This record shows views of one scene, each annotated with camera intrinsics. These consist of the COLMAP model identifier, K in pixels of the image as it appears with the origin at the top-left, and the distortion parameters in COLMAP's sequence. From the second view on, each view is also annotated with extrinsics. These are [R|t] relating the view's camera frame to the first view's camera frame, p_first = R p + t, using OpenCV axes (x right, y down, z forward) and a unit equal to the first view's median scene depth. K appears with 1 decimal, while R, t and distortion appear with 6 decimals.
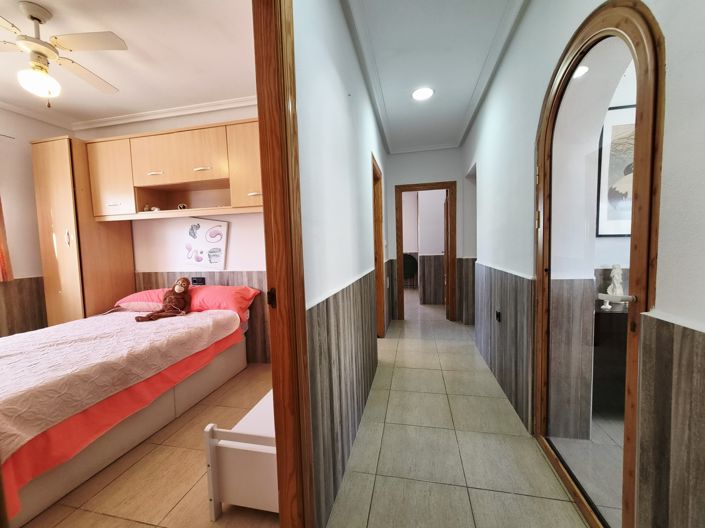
lens RADIAL K [[288.1, 0, 358.4], [0, 288.1, 266.0], [0, 0, 1]] dist [0.001996, -0.004029]
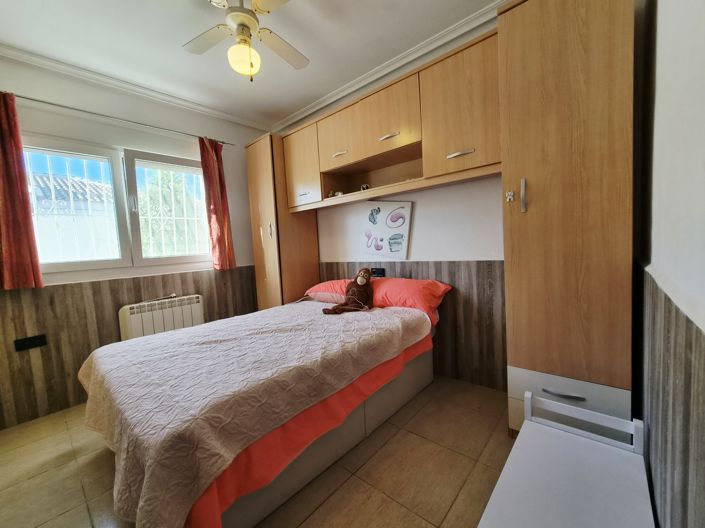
lens RADIAL K [[289.0, 0, 352.9], [0, 289.0, 266.2], [0, 0, 1]] dist [-0.000670, -0.000128]
pose [[0.867796, 0.012637, -0.496760, -0.185546], [-0.000853, 0.999713, 0.023941, 0.012357], [0.496920, -0.020352, 0.867558, 0.194207]]
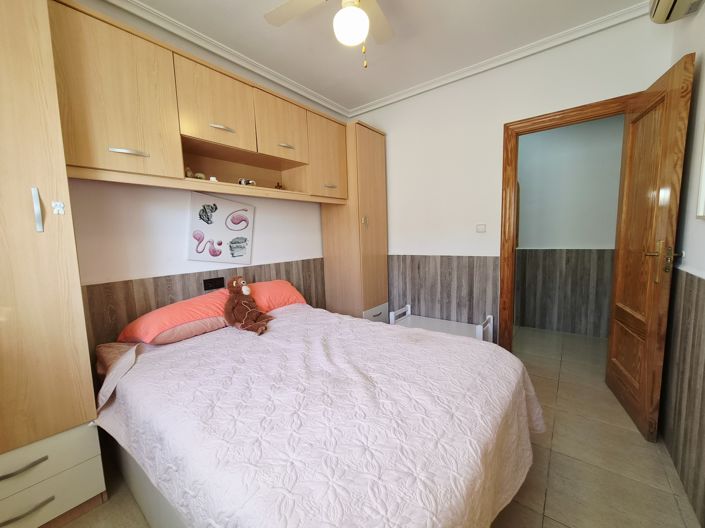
lens RADIAL K [[289.0, 0, 352.9], [0, 289.0, 266.2], [0, 0, 1]] dist [-0.000670, -0.000128]
pose [[0.445165, -0.080870, 0.891790, -1.083432], [0.085108, 0.995226, 0.047766, 0.004400], [-0.891395, 0.054635, 0.449922, 0.375984]]
